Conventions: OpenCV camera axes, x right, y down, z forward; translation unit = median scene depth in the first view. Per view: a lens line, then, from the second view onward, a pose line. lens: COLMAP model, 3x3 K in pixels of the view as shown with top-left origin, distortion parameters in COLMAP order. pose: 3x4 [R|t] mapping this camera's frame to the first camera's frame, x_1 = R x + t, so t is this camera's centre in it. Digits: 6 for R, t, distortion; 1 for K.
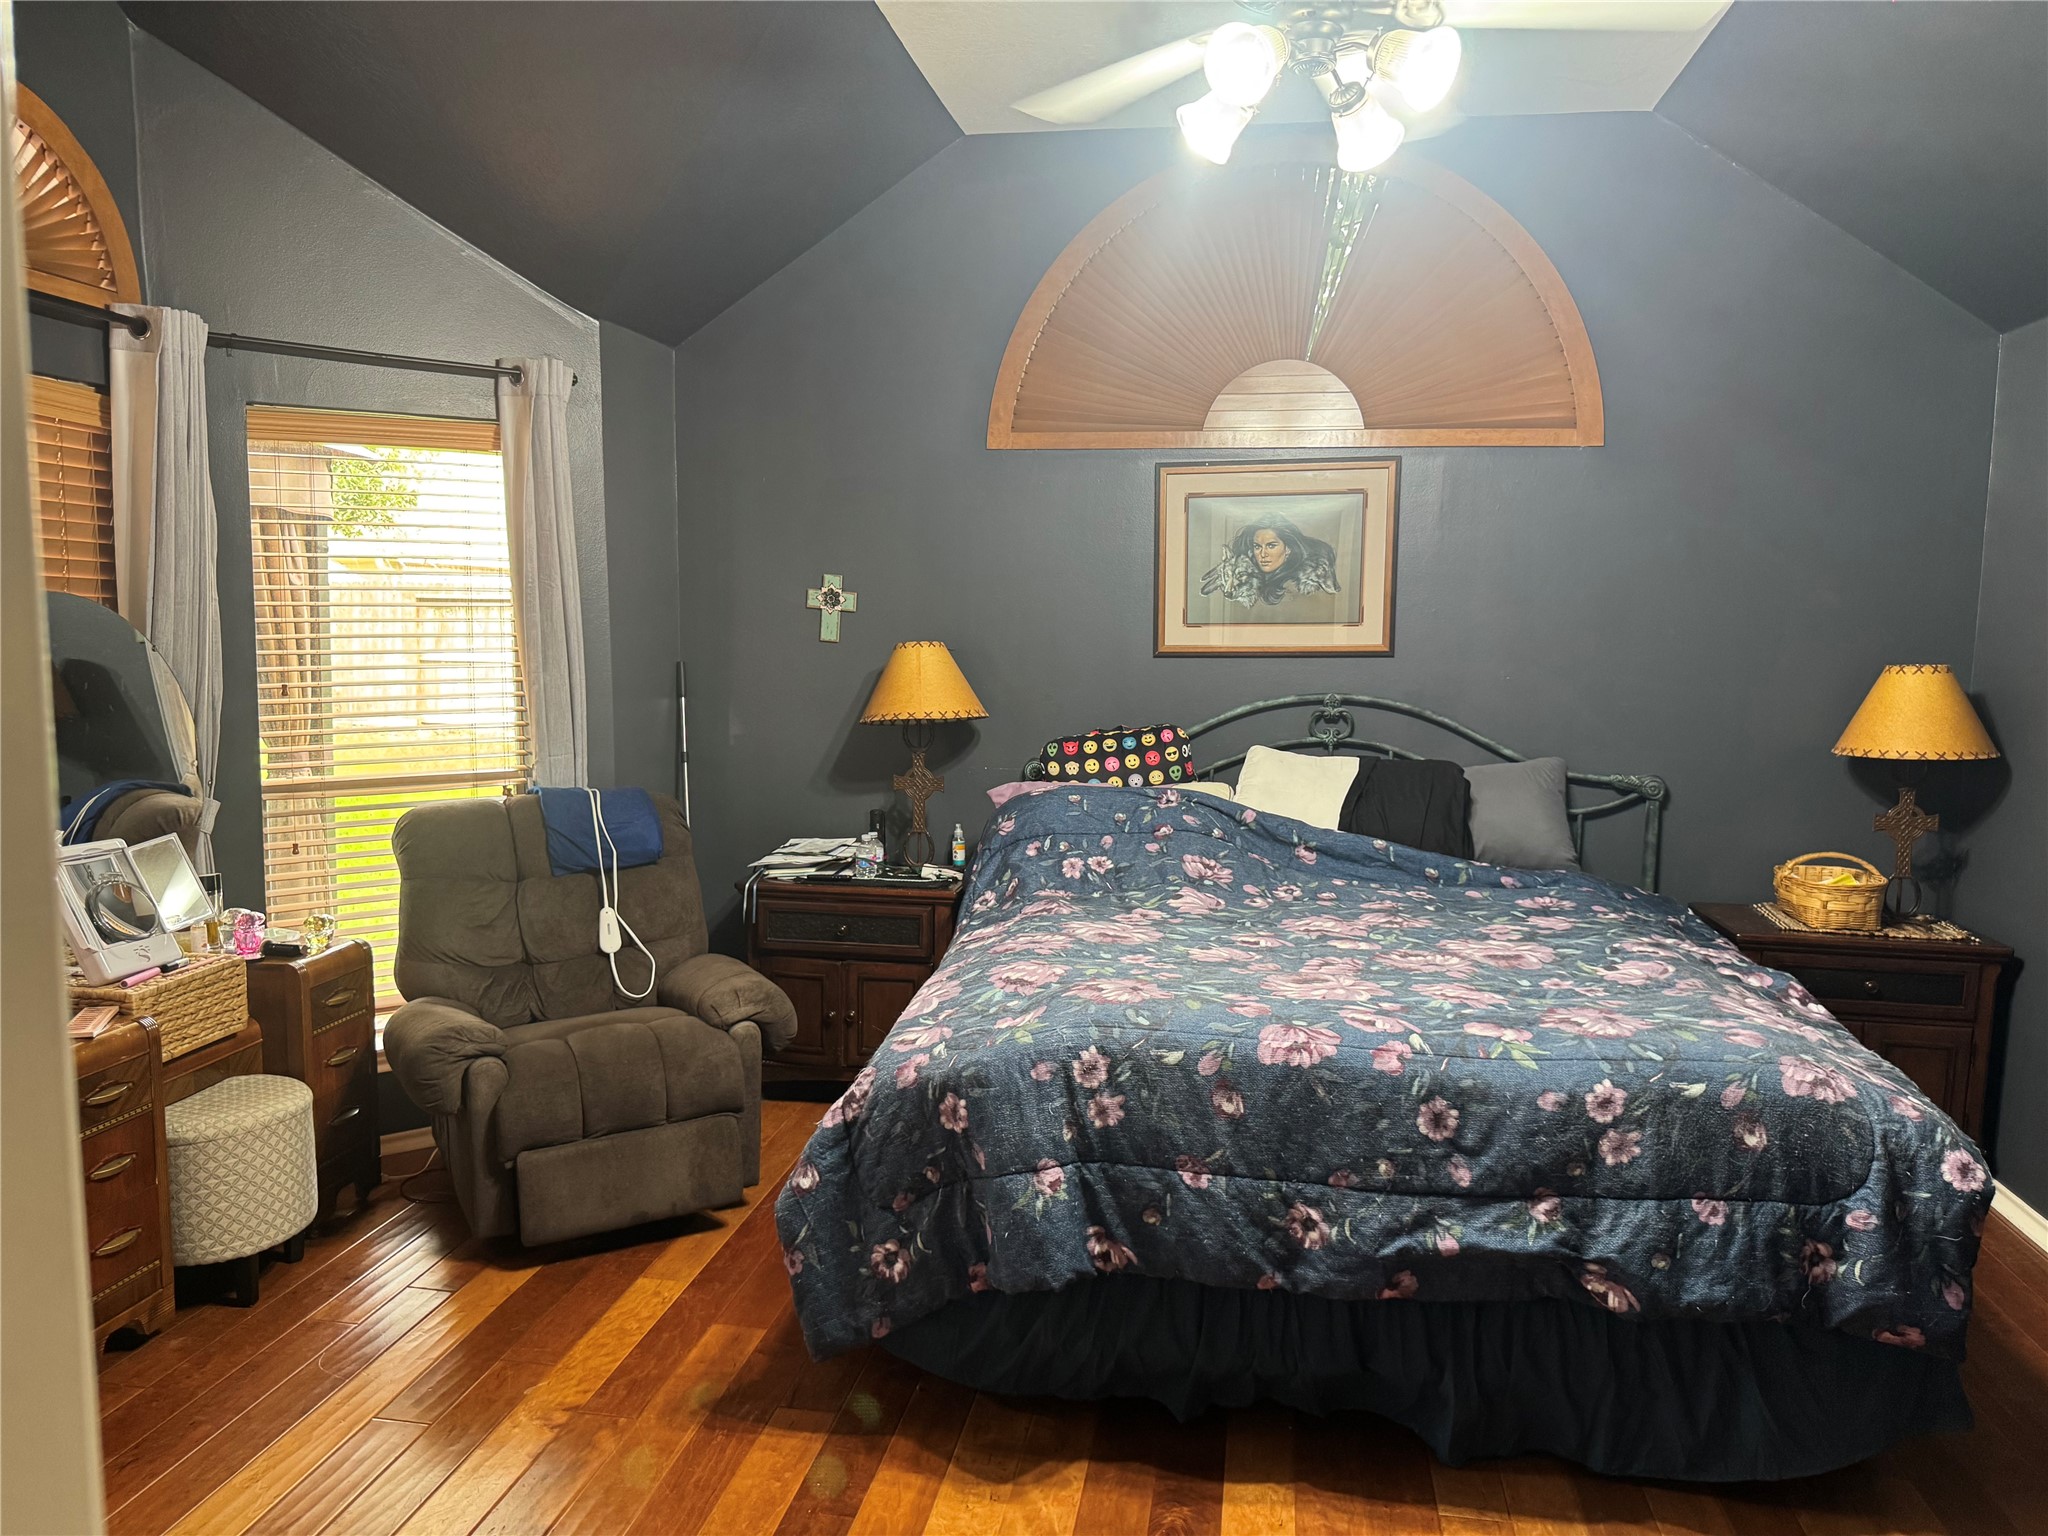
lens RADIAL K [[1433.0, 0, 1024.0], [0, 1433.0, 768.0], [0, 0, 1]] dist [0.193789, -0.218907]
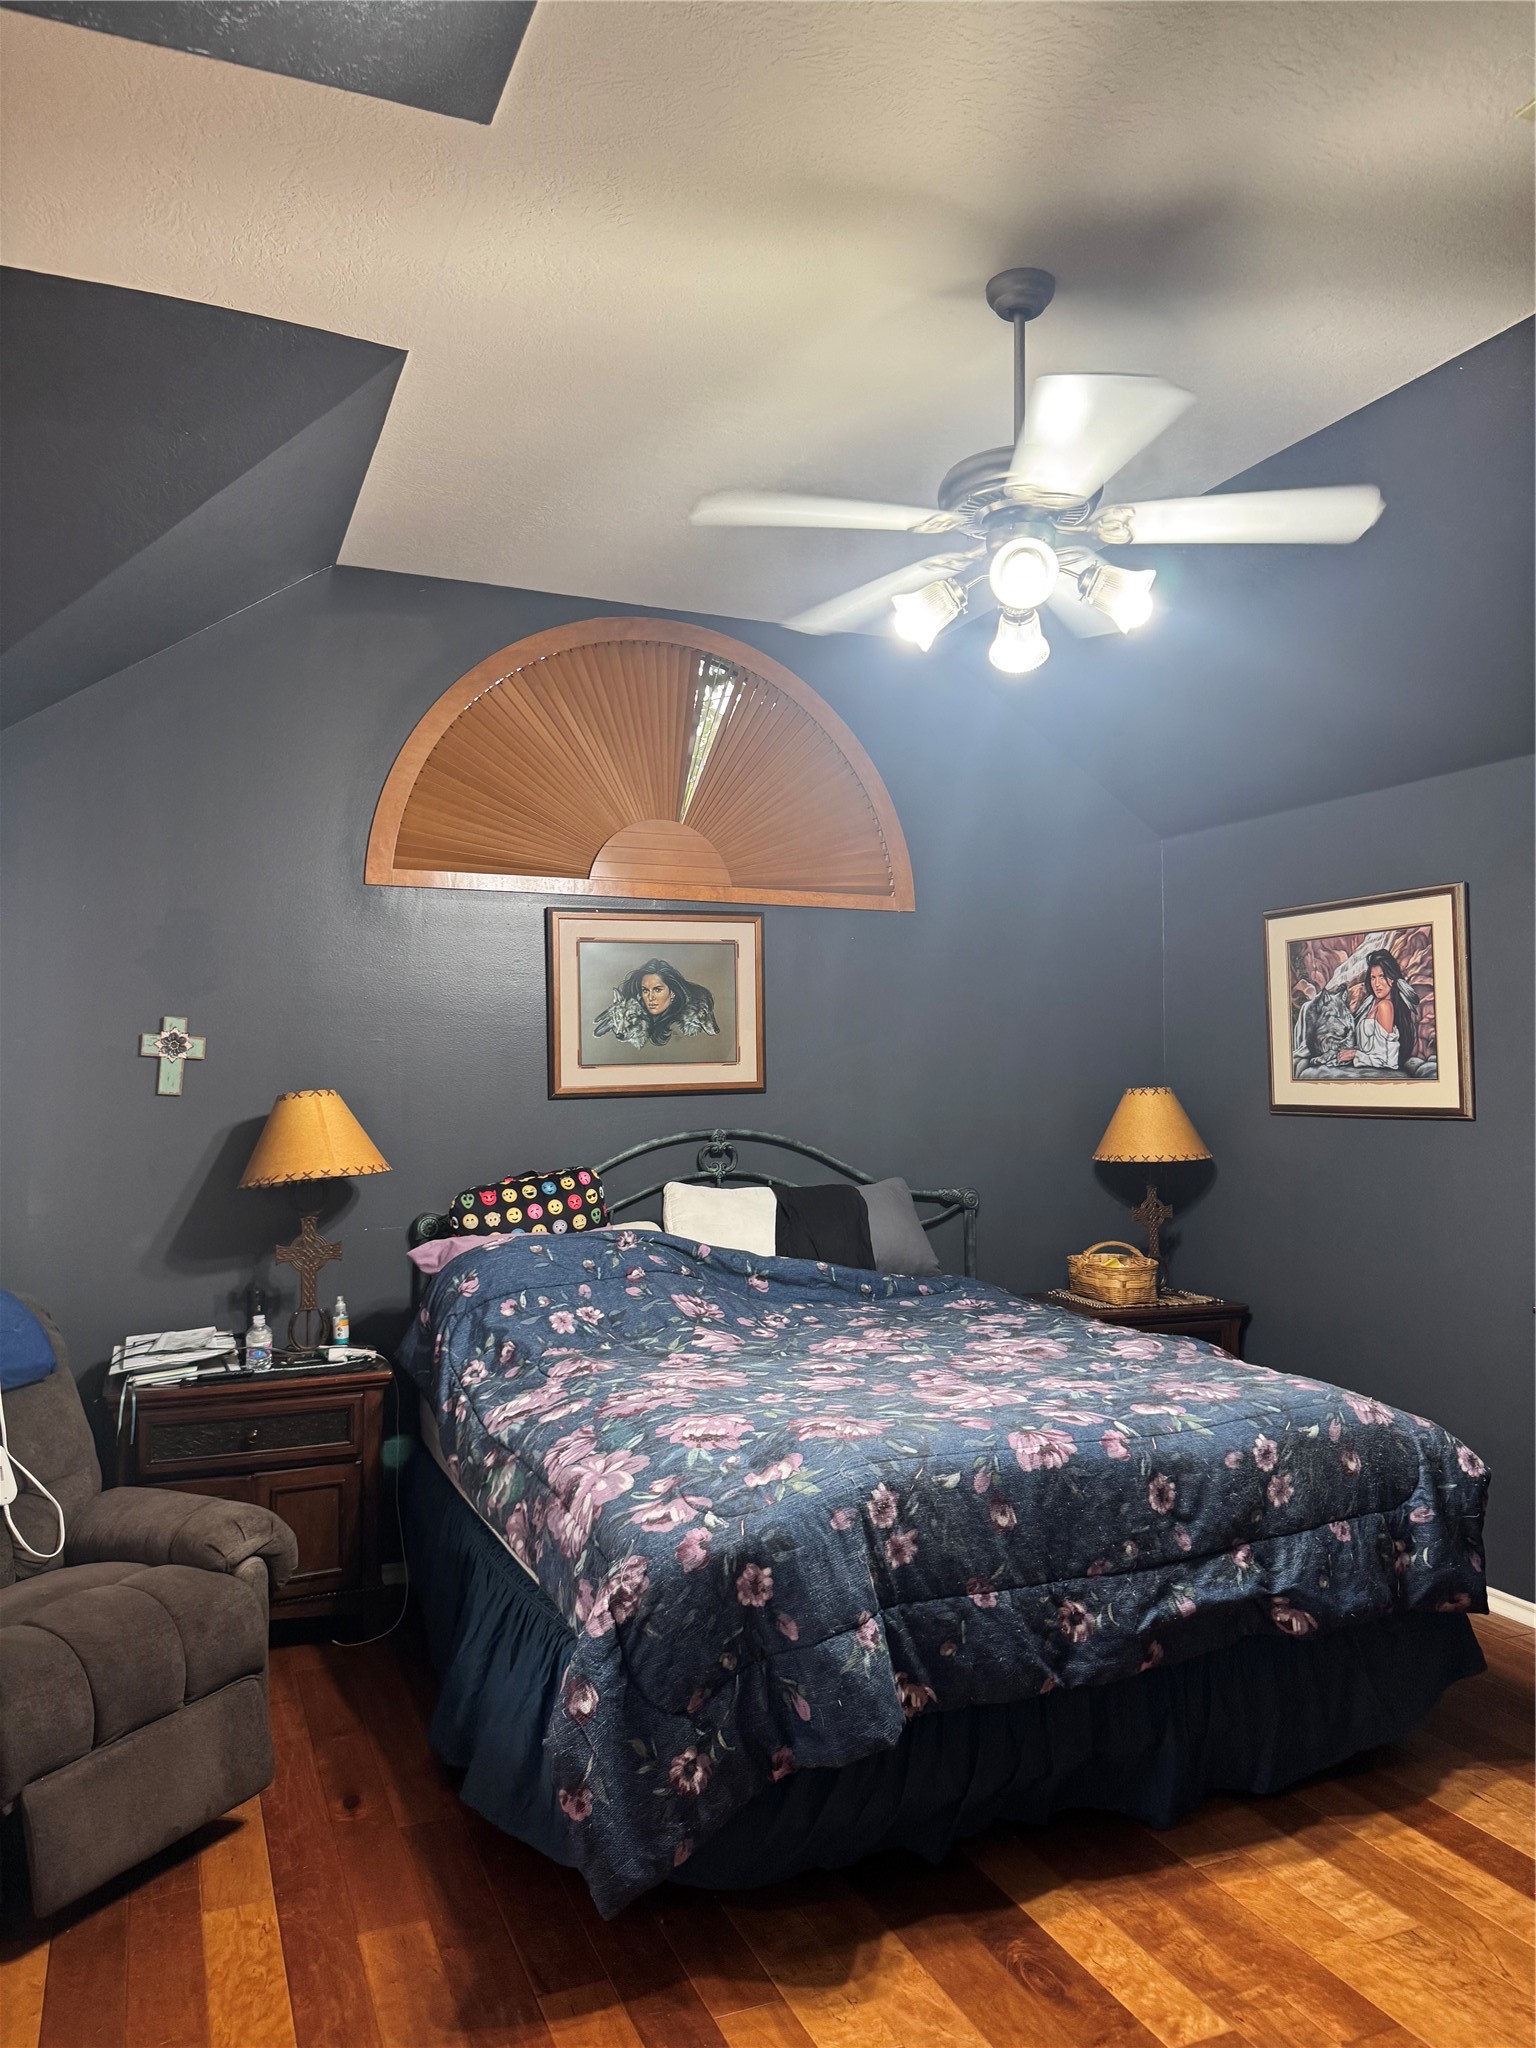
lens RADIAL K [[1417.9, 0, 774.0], [0, 1417.9, 1047.8], [0, 0, 1]] dist [0.088232, -0.051392]
pose [[0.854280, -0.012512, 0.519663, -0.505138], [0.073514, 0.992570, -0.096953, -0.012653], [-0.514589, 0.121028, 0.848853, 0.171905]]
